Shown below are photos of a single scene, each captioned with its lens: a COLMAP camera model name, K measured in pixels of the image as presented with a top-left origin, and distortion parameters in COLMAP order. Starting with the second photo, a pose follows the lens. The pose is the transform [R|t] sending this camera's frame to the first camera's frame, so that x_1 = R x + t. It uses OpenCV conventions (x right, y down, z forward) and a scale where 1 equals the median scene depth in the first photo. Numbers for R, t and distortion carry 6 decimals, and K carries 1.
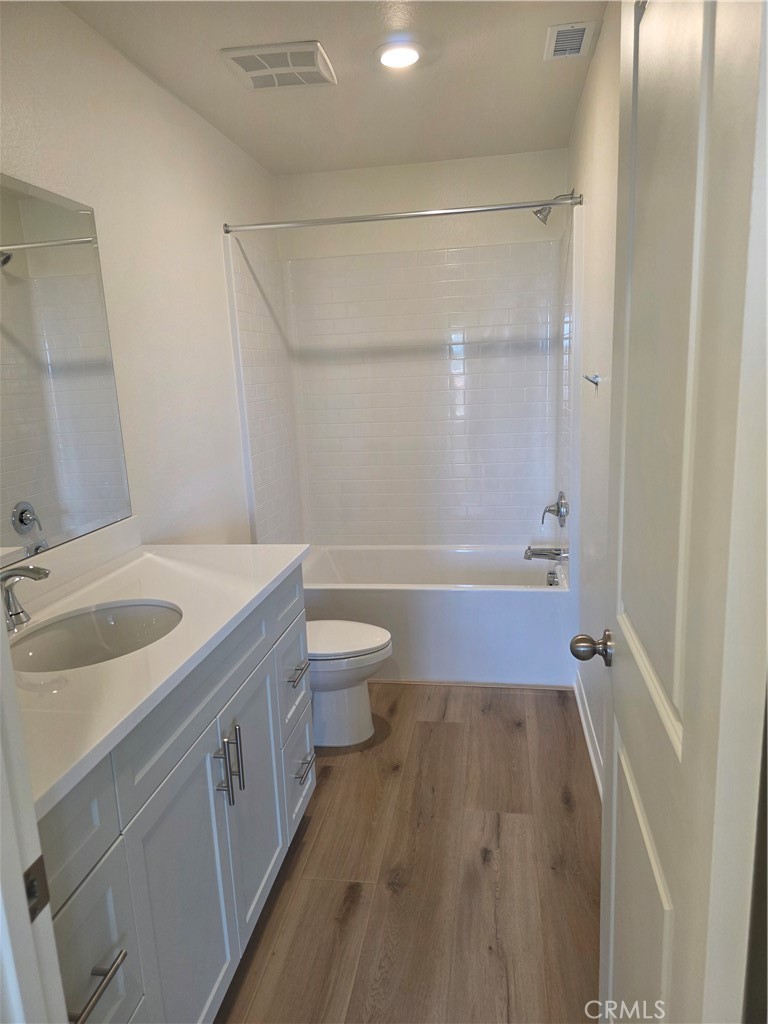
lens RADIAL K [[685.7, 0, 385.5], [0, 685.7, 510.2], [0, 0, 1]] dist [-0.019935, 0.003748]
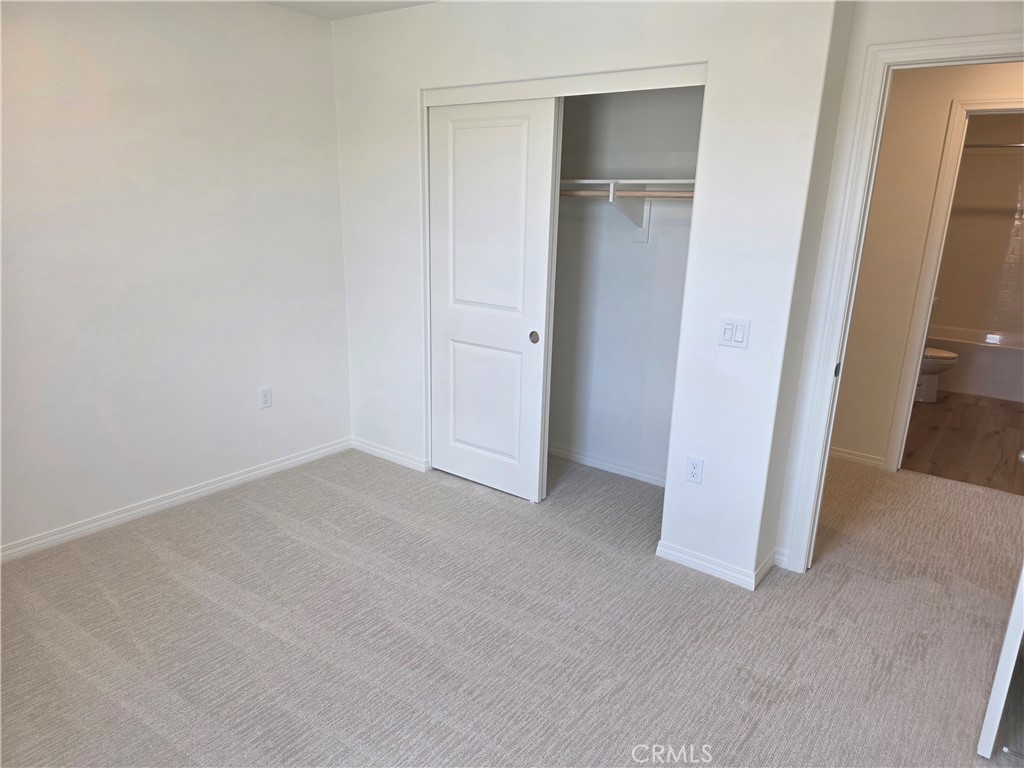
lens RADIAL K [[685.7, 0, 510.7], [0, 685.7, 384.3], [0, 0, 1]] dist [-0.019935, 0.003748]
pose [[0.872073, 0.184962, -0.453076, -0.275553], [-0.153584, 0.982490, 0.105472, 0.330509], [0.464651, -0.022394, 0.885211, -1.791737]]
